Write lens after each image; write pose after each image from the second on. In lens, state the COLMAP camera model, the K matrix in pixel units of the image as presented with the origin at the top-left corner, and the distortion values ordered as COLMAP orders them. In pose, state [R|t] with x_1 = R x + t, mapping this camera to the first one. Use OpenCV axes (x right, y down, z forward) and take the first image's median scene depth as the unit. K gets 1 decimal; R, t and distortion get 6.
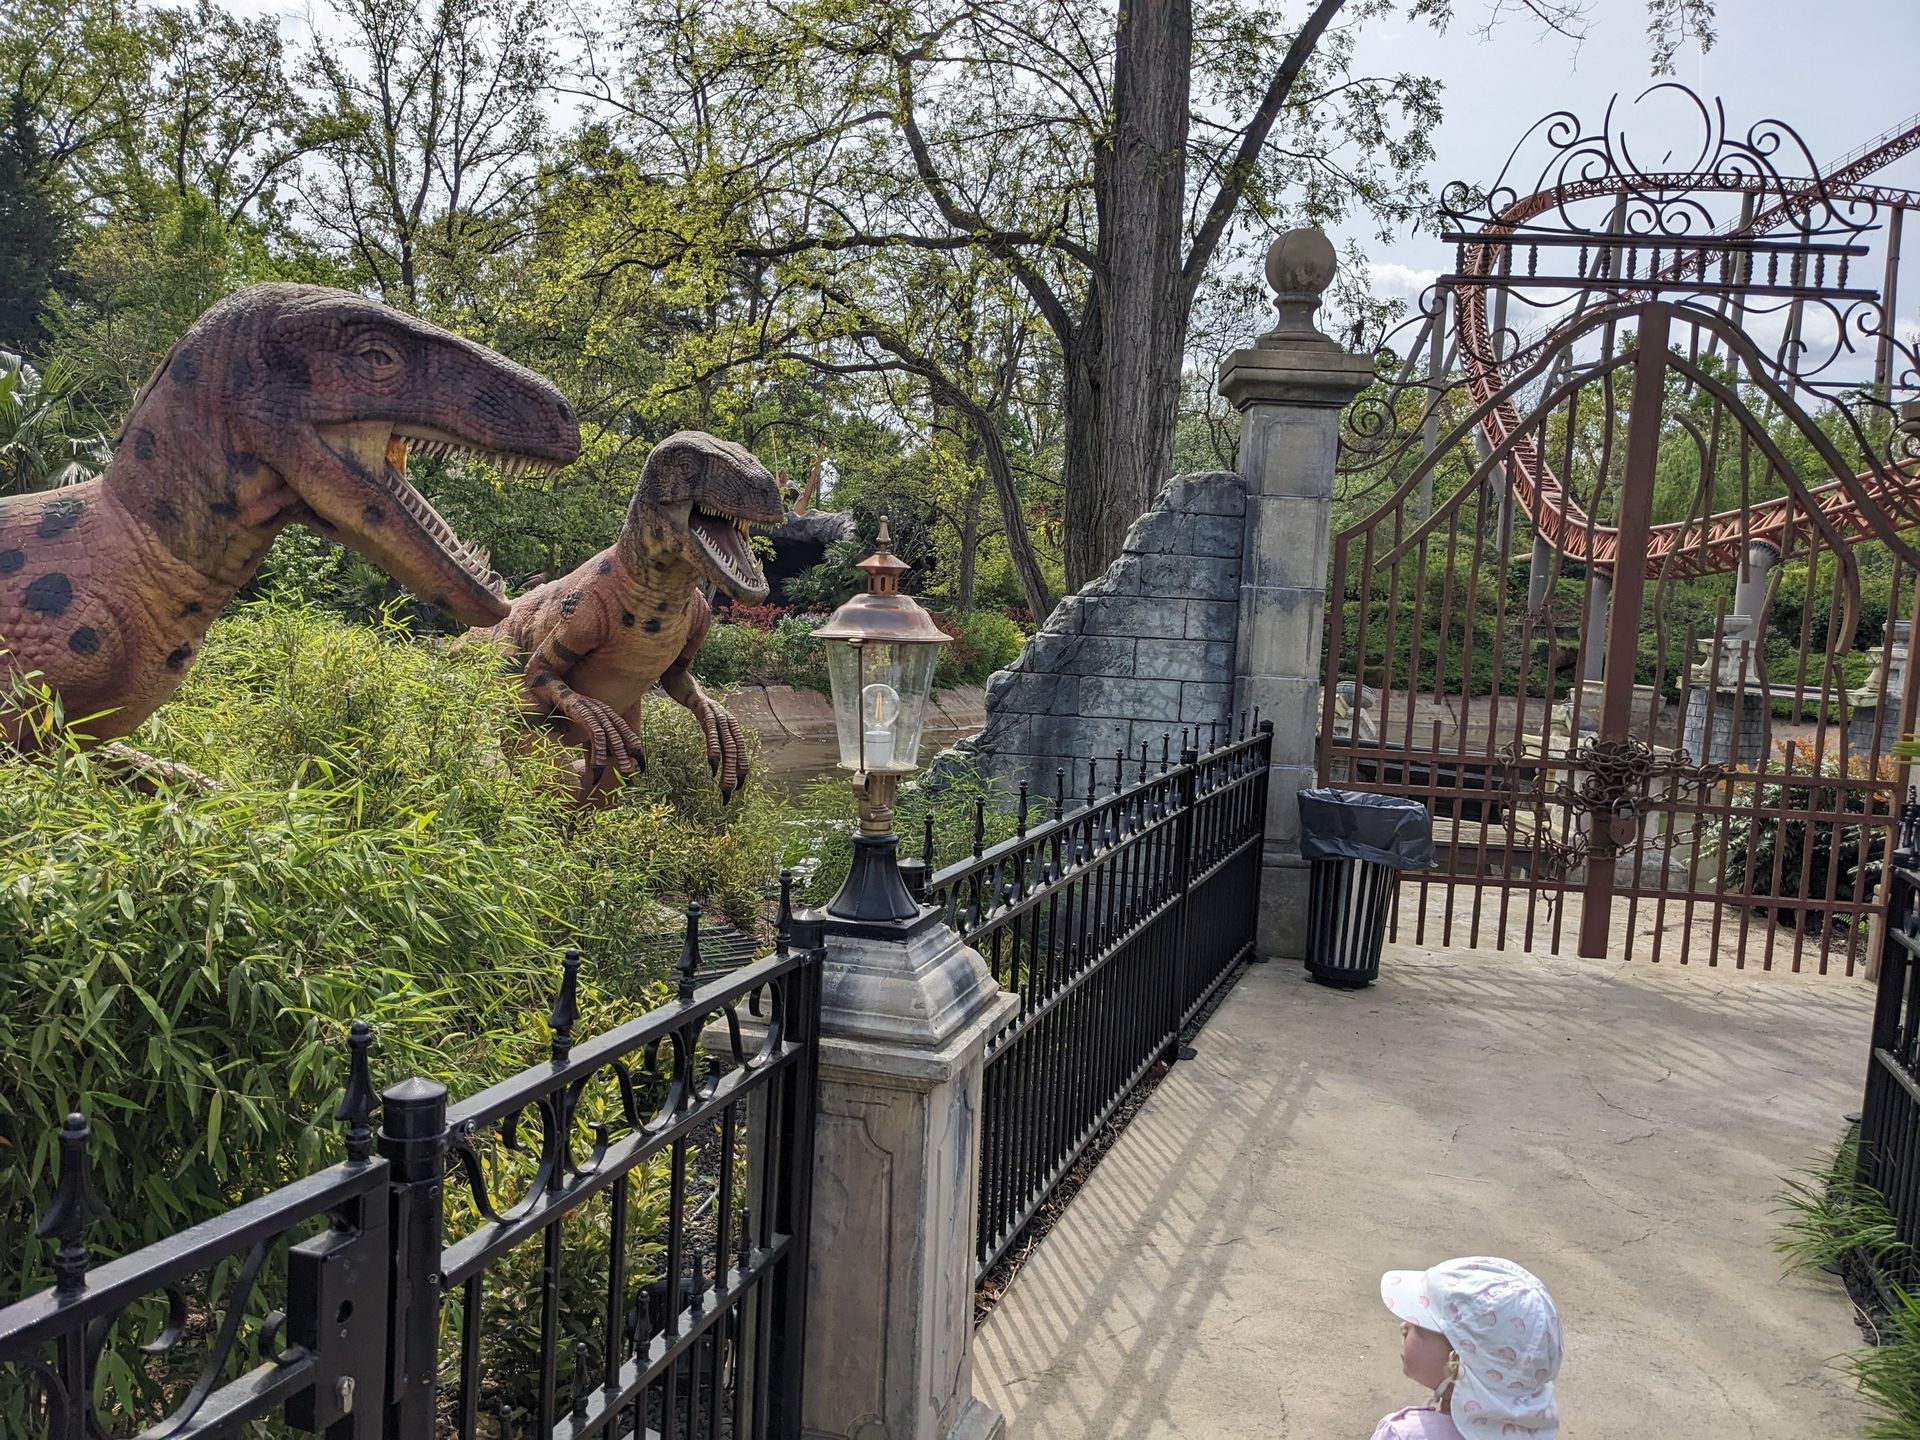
lens RADIAL K [[1502.1, 0, 961.0], [0, 1502.1, 723.9], [0, 0, 1]] dist [0.007681, 0.001153]
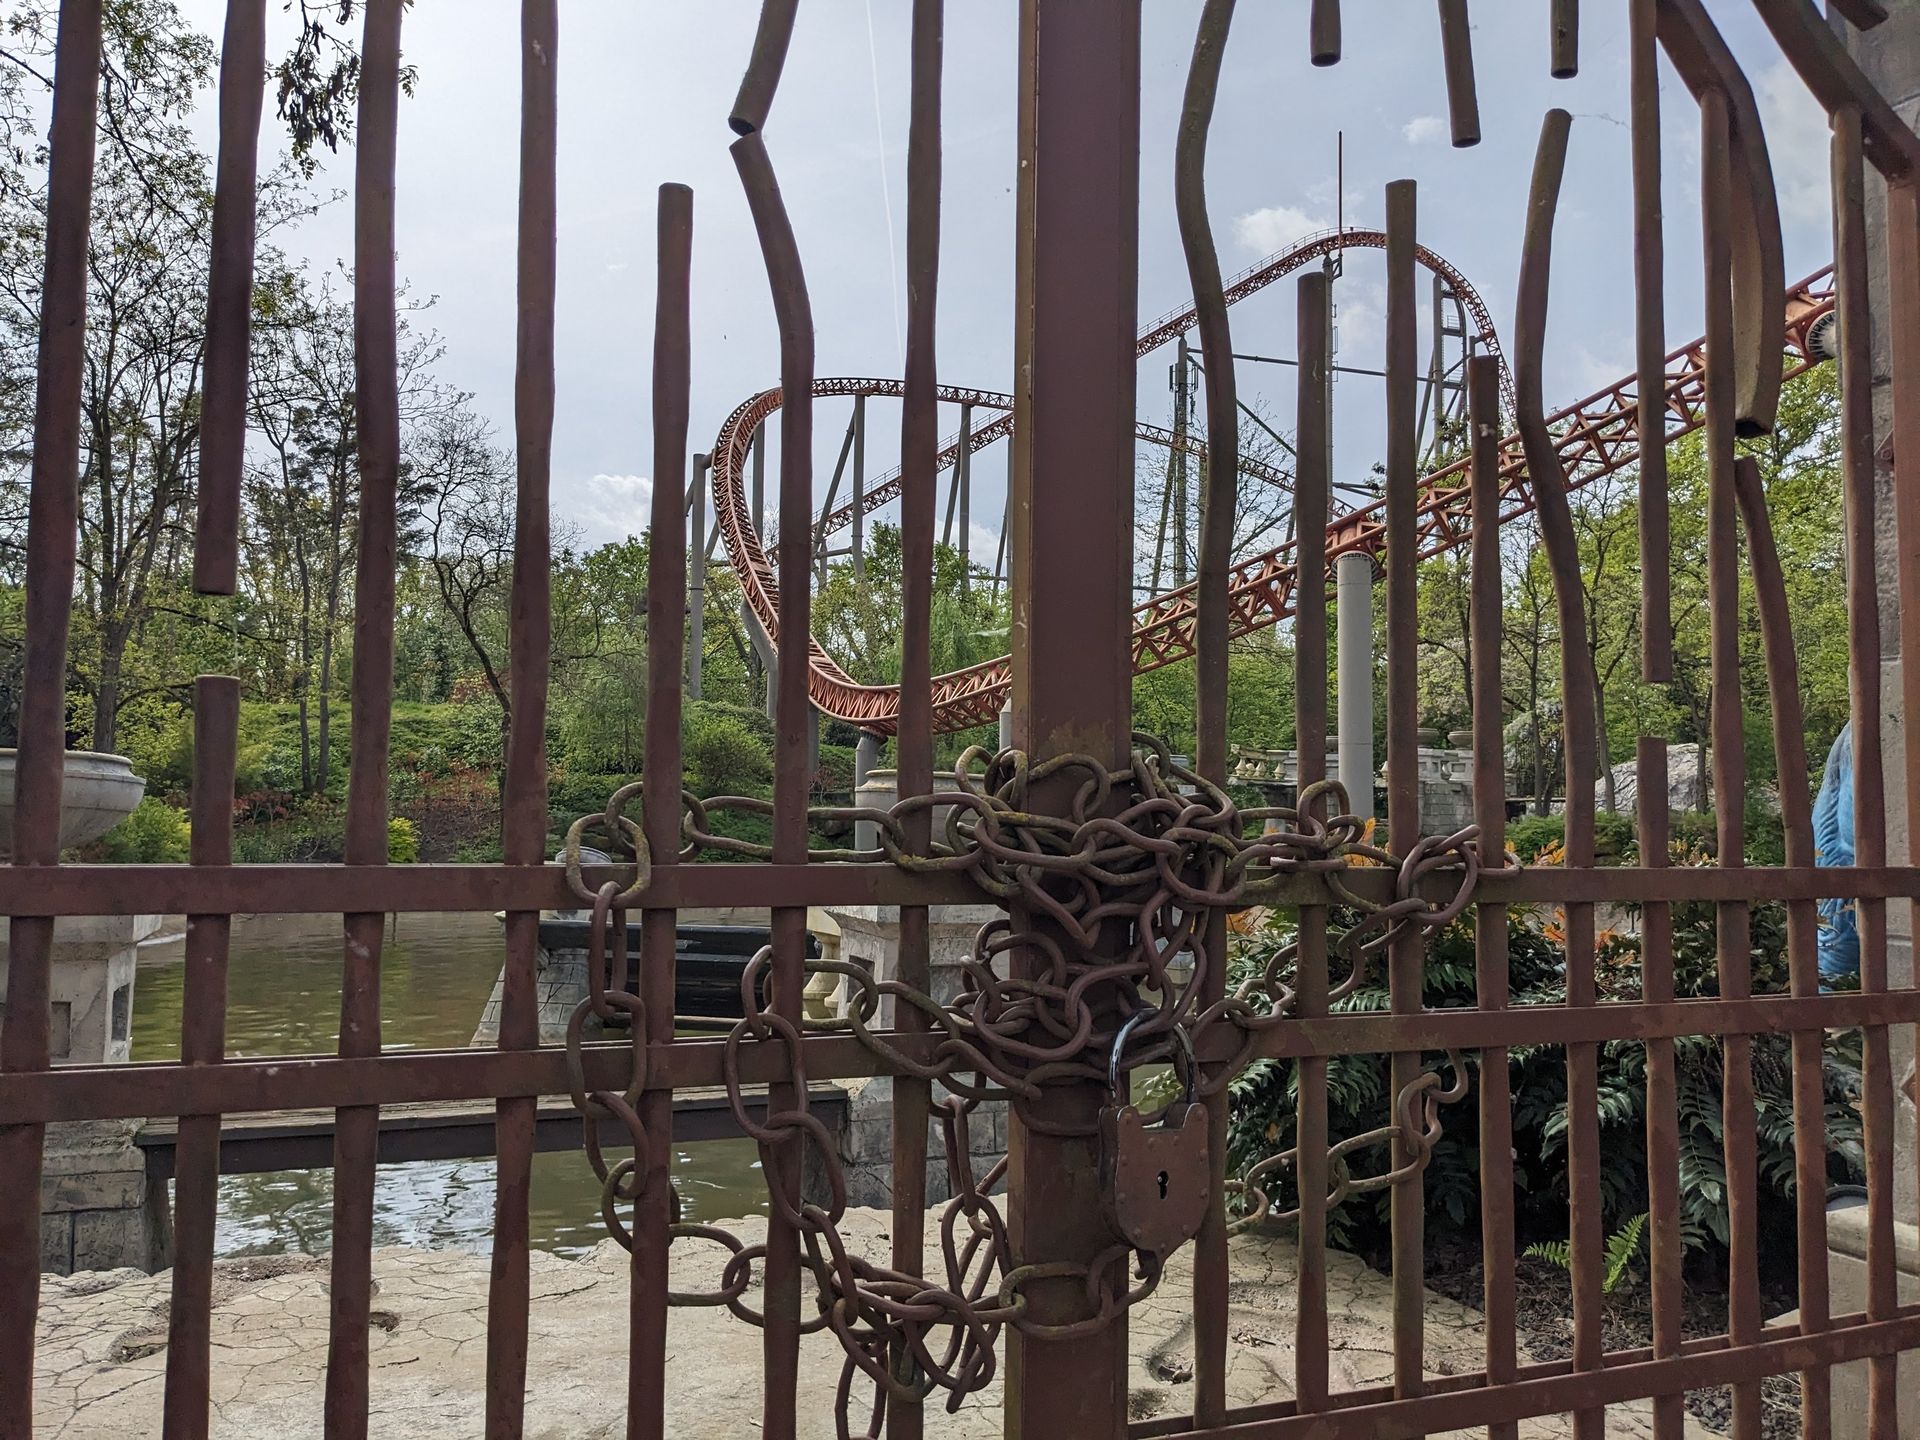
lens RADIAL K [[1502.1, 0, 961.8], [0, 1502.1, 717.4], [0, 0, 1]] dist [0.007681, 0.001153]
pose [[0.893183, -0.012973, 0.449505, 0.057651], [0.072334, 0.990712, -0.115139, 0.005331], [-0.443837, 0.135354, 0.885826, 0.146337]]
